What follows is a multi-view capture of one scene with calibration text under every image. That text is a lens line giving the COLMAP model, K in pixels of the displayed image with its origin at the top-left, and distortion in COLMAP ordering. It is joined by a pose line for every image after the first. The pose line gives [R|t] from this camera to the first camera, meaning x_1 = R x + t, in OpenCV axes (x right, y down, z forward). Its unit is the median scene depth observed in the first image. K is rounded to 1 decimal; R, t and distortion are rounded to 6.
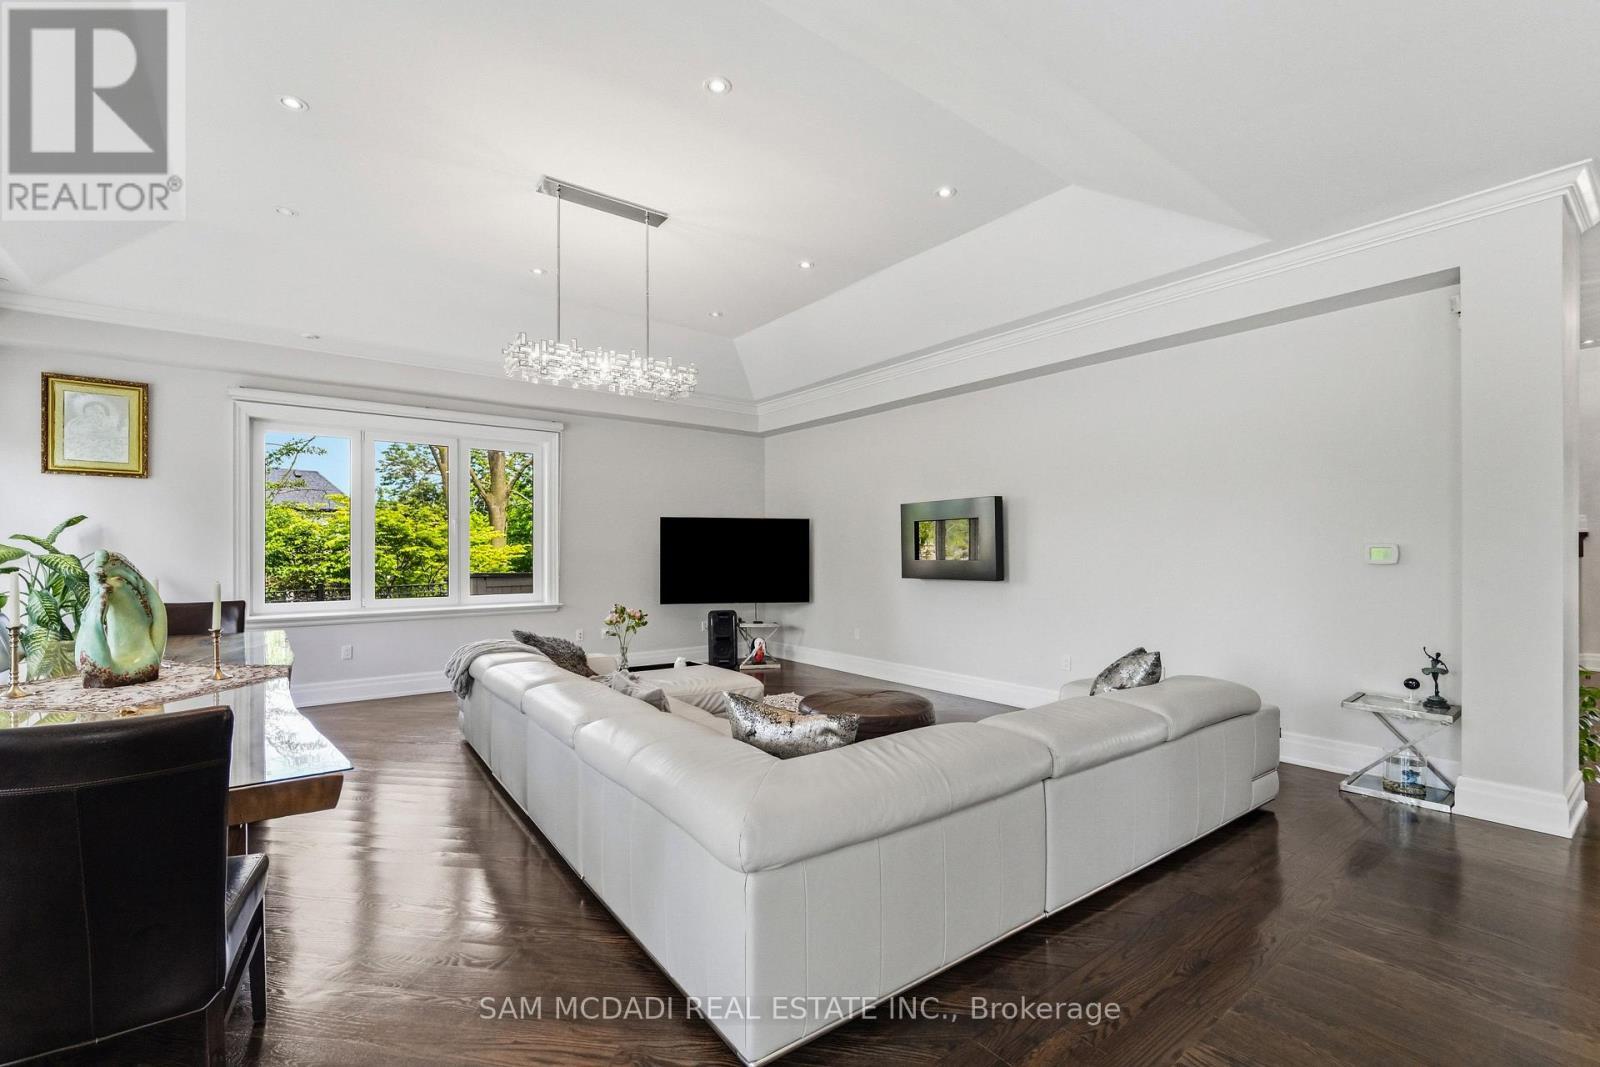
lens RADIAL K [[698.6, 0, 797.5], [0, 698.6, 554.1], [0, 0, 1]] dist [-0.004061, 0.000169]
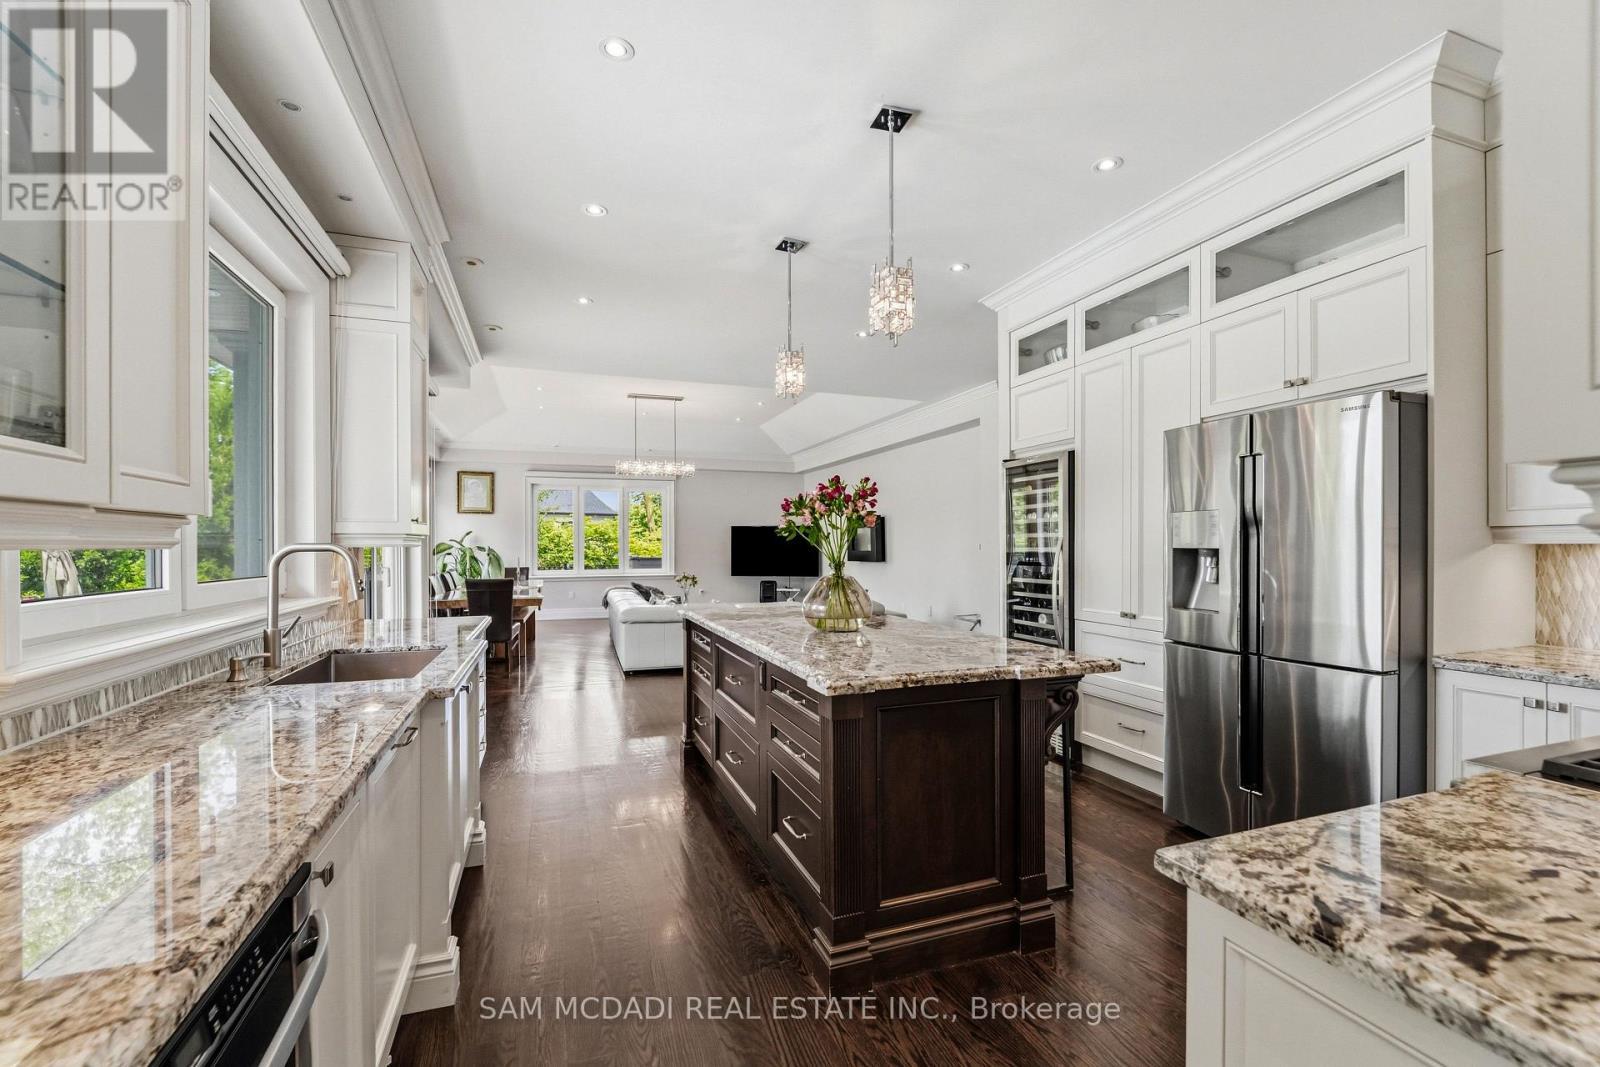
lens RADIAL K [[661.6, 0, 795.3], [0, 661.6, 545.7], [0, 0, 1]] dist [-0.009160, -0.000926]
pose [[0.953851, -0.001028, -0.300278, 0.604702], [0.000814, 0.999999, -0.000836, -0.002959], [0.300279, 0.000553, 0.953851, -0.703602]]
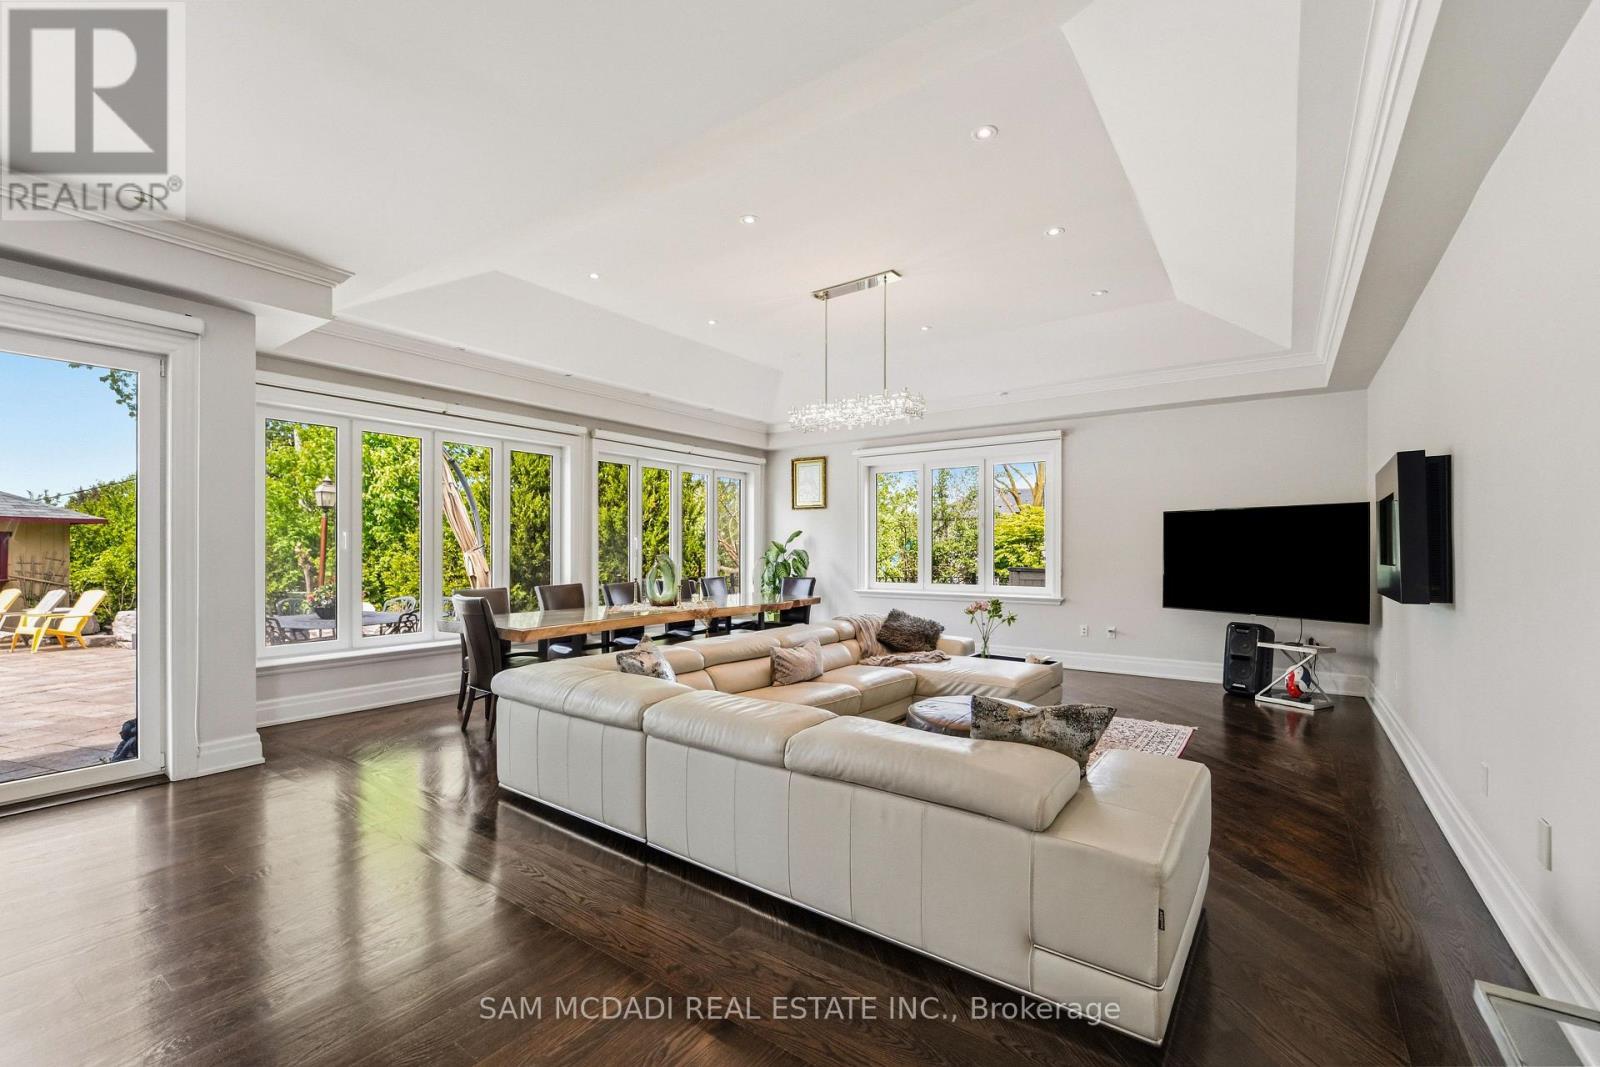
lens RADIAL K [[661.6, 0, 796.3], [0, 661.6, 547.6], [0, 0, 1]] dist [-0.009160, -0.000926]
pose [[0.310161, -0.001675, -0.950682, 0.624735], [-0.001459, 0.999996, -0.002238, -0.004433], [0.950683, 0.002082, 0.310158, 0.368988]]
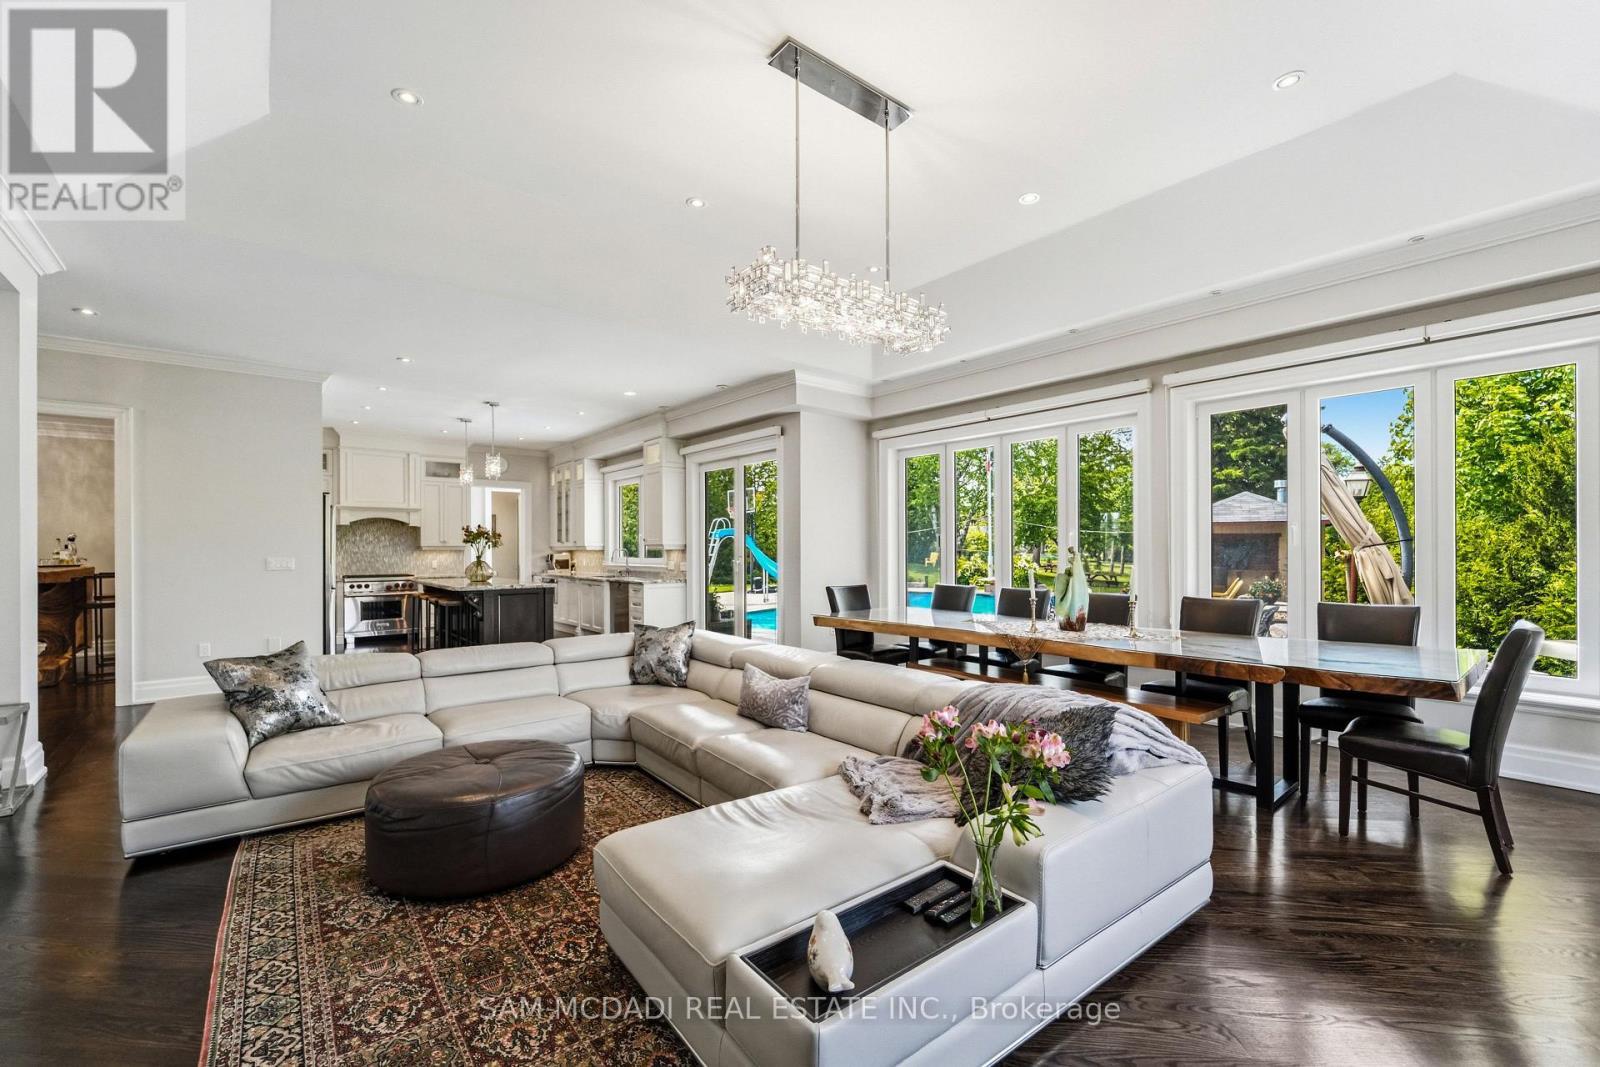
lens RADIAL K [[661.6, 0, 807.1], [0, 661.6, 544.2], [0, 0, 1]] dist [-0.009160, -0.000926]
pose [[-0.998927, 0.003982, -0.046147, -0.089569], [0.004215, 0.999979, -0.004950, -0.005021], [0.046126, -0.005139, -0.998922, 1.158822]]
